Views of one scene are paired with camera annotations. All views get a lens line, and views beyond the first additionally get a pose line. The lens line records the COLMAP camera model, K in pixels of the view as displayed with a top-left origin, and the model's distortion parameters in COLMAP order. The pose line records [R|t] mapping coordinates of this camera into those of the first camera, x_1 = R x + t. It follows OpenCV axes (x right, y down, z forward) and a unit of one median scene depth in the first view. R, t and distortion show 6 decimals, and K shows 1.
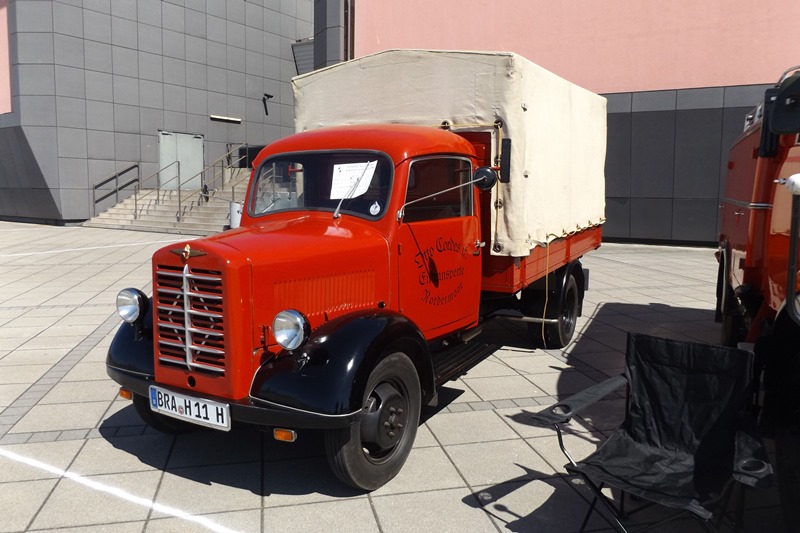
lens RADIAL K [[665.7, 0, 399.3], [0, 665.7, 262.3], [0, 0, 1]] dist [-0.012934, -0.025042]
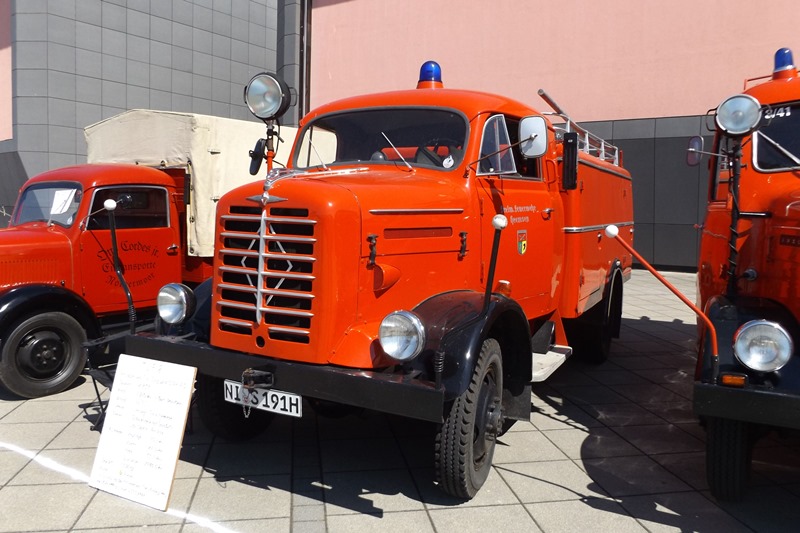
lens RADIAL K [[665.7, 0, 399.4], [0, 665.7, 266.5], [0, 0, 1]] dist [-0.012934, -0.025042]
pose [[0.997851, 0.017476, -0.063149, 0.673547], [-0.019188, 0.999462, -0.026606, 0.041244], [0.062650, 0.027761, 0.997649, -0.375586]]
